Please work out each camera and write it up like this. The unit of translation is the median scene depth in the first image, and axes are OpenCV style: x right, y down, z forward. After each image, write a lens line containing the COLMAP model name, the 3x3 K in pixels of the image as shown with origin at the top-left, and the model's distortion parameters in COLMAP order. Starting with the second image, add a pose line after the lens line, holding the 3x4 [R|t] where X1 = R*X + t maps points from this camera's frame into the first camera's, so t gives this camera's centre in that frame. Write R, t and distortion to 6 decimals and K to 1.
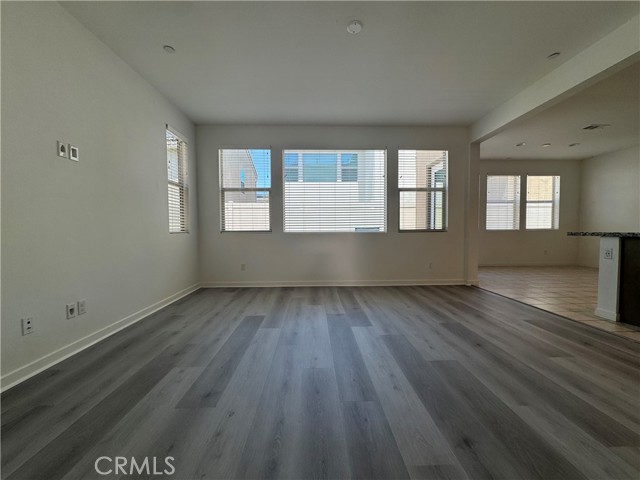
lens RADIAL K [[255.6, 0, 320.3], [0, 255.6, 239.7], [0, 0, 1]] dist [-0.004150, 0.000354]
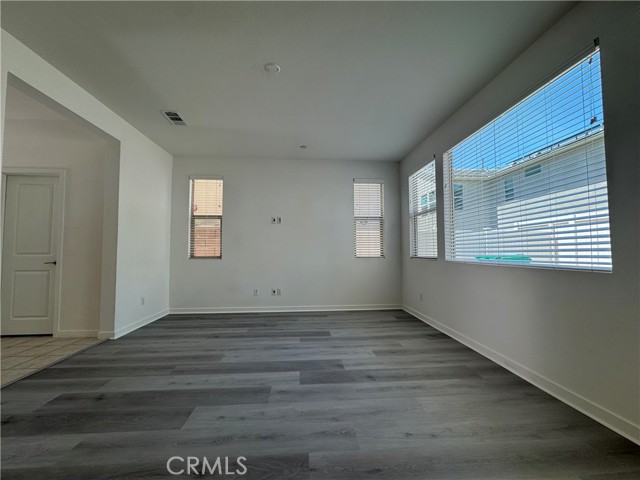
lens RADIAL K [[255.6, 0, 320.3], [0, 255.6, 239.7], [0, 0, 1]] dist [-0.004150, 0.000354]
pose [[0.050431, -0.040307, -0.997914, 0.986028], [-0.039964, 0.998304, -0.042342, -0.072783], [0.997928, 0.042016, 0.048735, 0.983554]]
